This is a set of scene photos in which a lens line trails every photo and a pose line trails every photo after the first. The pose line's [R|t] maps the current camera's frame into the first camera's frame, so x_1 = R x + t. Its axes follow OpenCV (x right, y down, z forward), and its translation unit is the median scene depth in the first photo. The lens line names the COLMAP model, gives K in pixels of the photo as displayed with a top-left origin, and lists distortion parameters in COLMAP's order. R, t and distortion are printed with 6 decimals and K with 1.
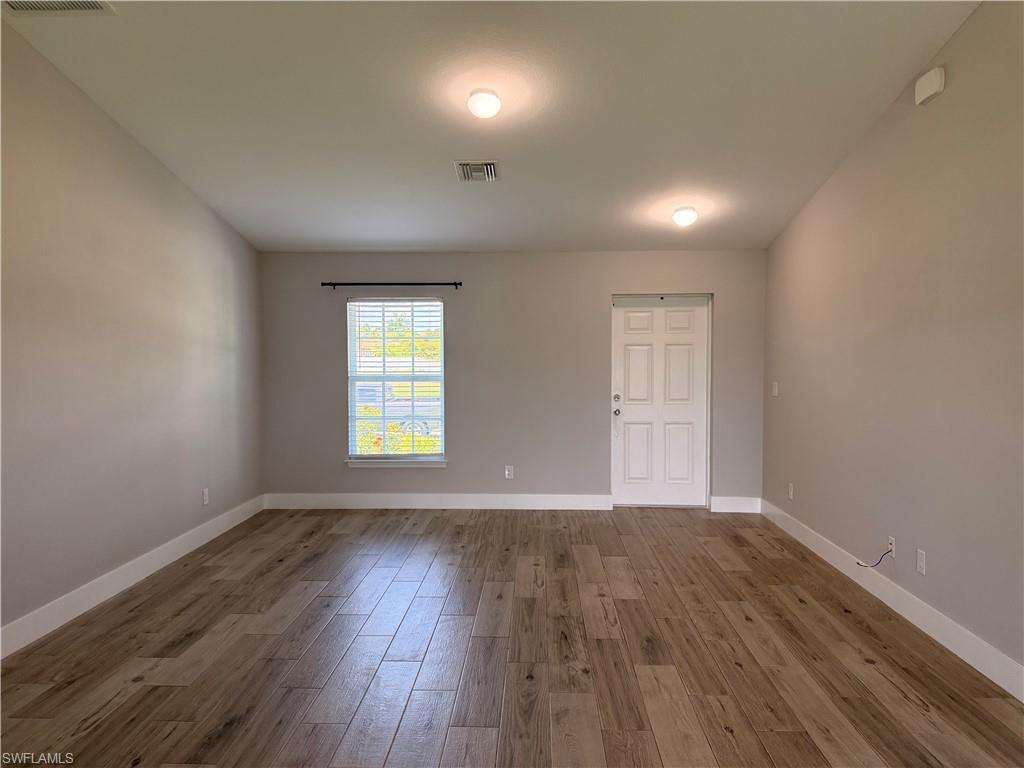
lens RADIAL K [[723.2, 0, 511.6], [0, 723.2, 381.2], [0, 0, 1]] dist [0.048379, -0.063053]
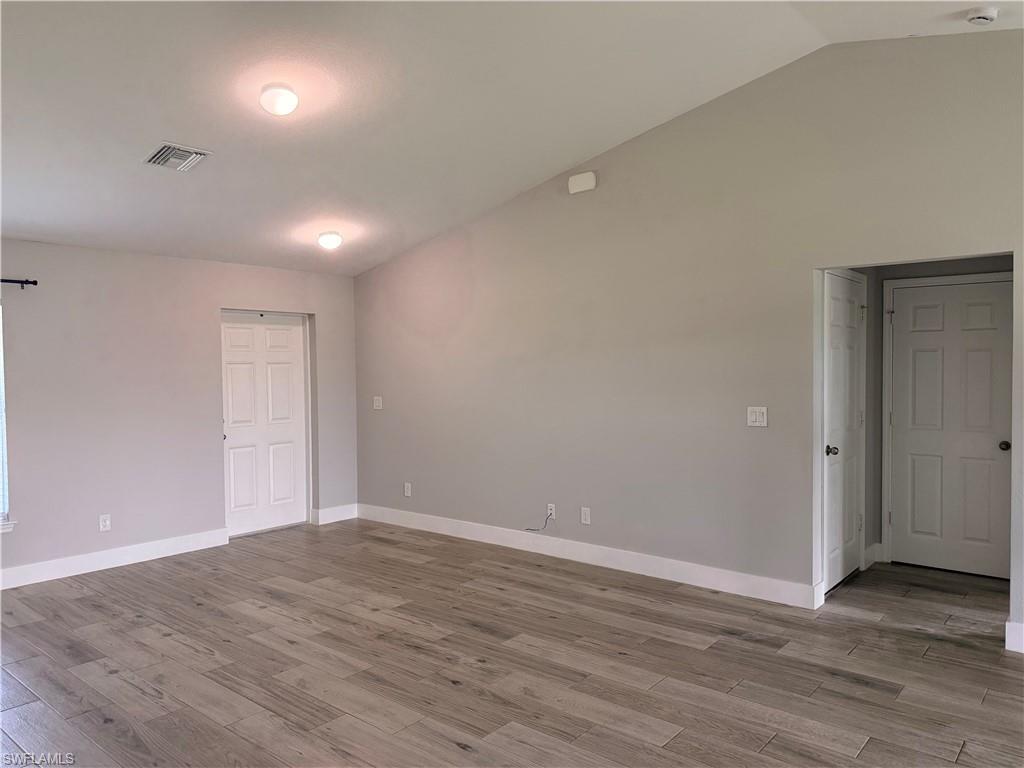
lens RADIAL K [[723.2, 0, 520.9], [0, 723.2, 378.0], [0, 0, 1]] dist [0.048379, -0.063053]
pose [[0.637212, -0.031930, 0.770027, -0.525006], [0.051957, 0.998648, -0.001586, -0.018190], [-0.768935, 0.041019, 0.638009, 0.179240]]
